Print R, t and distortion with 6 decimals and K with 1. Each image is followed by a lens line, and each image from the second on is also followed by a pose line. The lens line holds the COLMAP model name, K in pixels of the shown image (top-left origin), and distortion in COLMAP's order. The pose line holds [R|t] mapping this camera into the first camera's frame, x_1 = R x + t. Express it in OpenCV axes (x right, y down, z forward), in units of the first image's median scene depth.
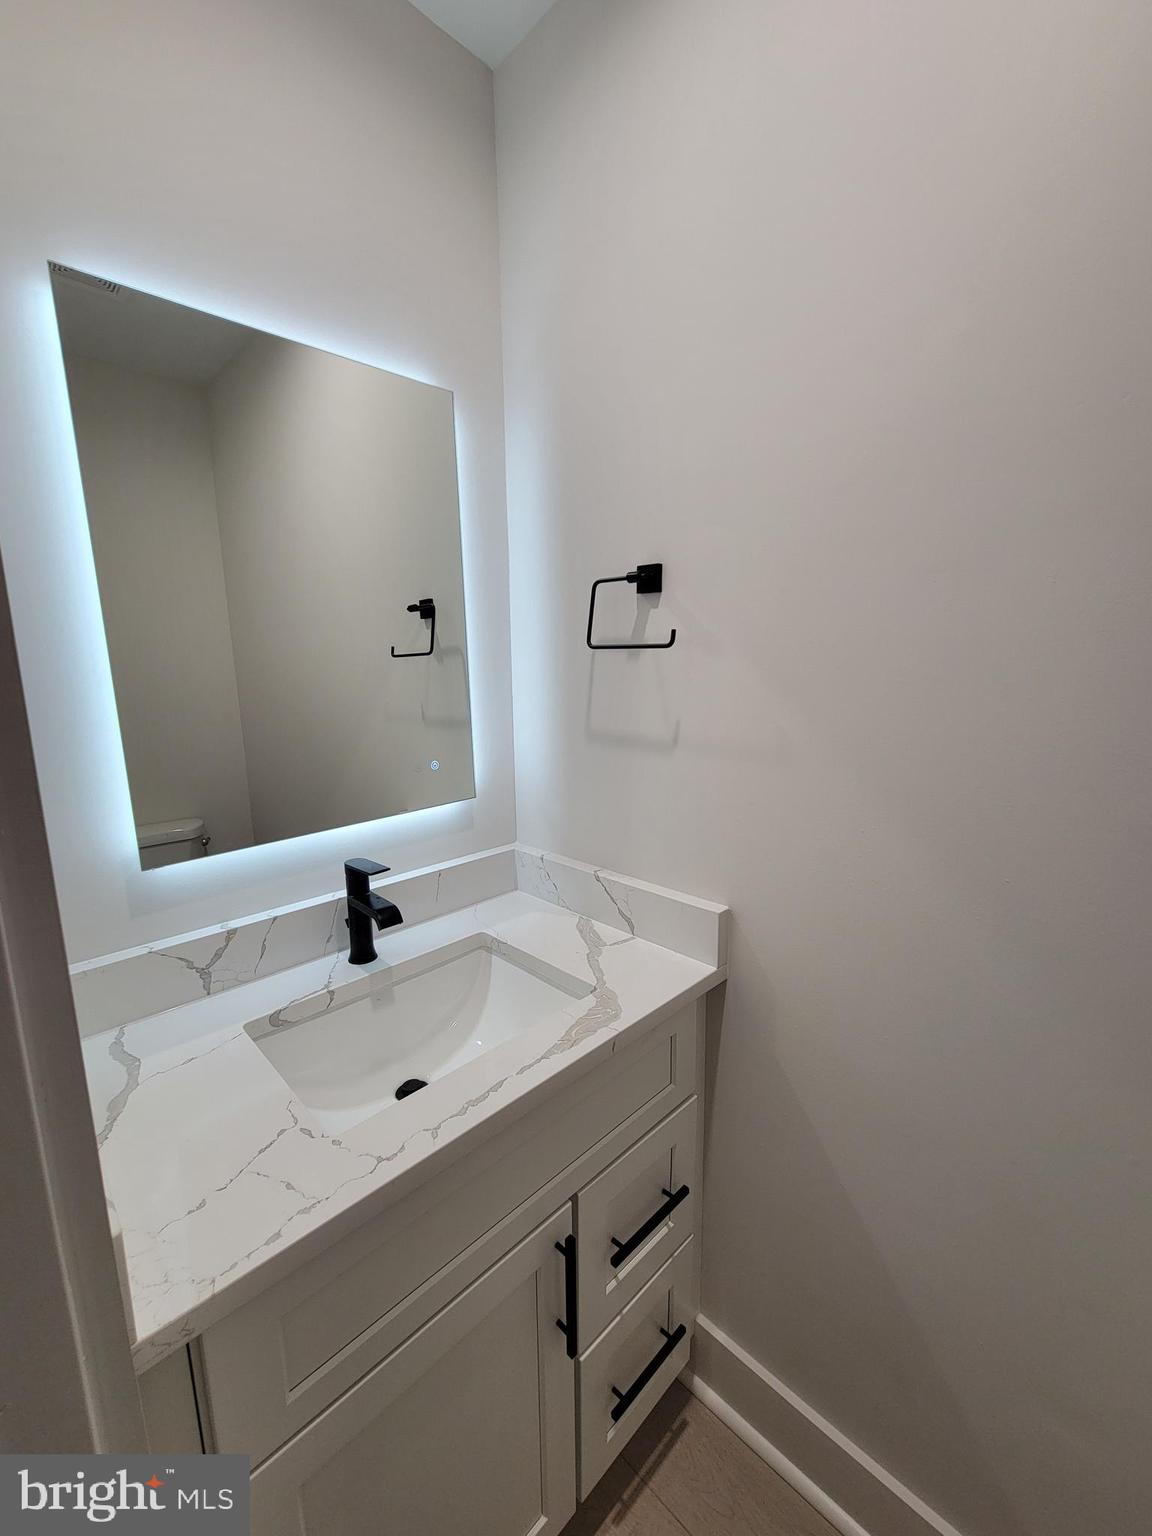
lens RADIAL K [[620.9, 0, 576.0], [0, 620.9, 768.0], [0, 0, 1]] dist [0.001637, 0.000367]
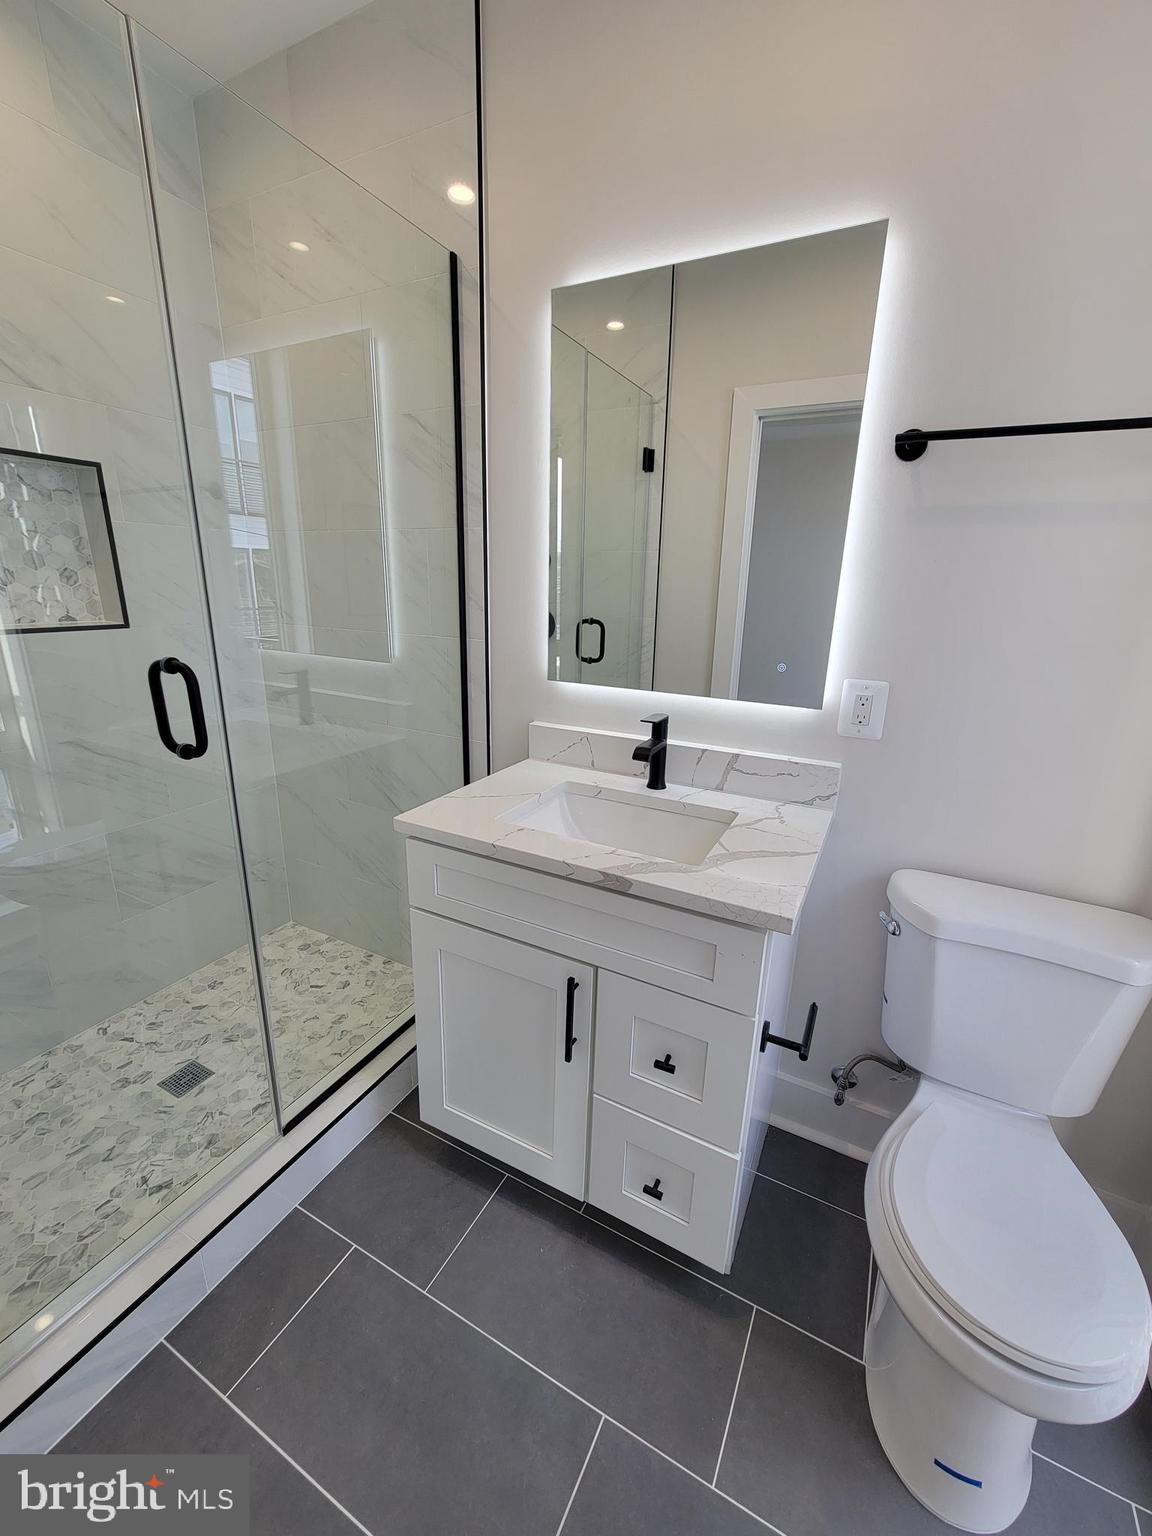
lens RADIAL K [[620.9, 0, 576.0], [0, 620.9, 768.0], [0, 0, 1]] dist [0.001637, 0.000367]
pose [[0.305301, 0.284598, -0.908733, 0.875471], [-0.189122, 0.953406, 0.235051, -0.031380], [0.933287, 0.100100, 0.344900, 0.357159]]
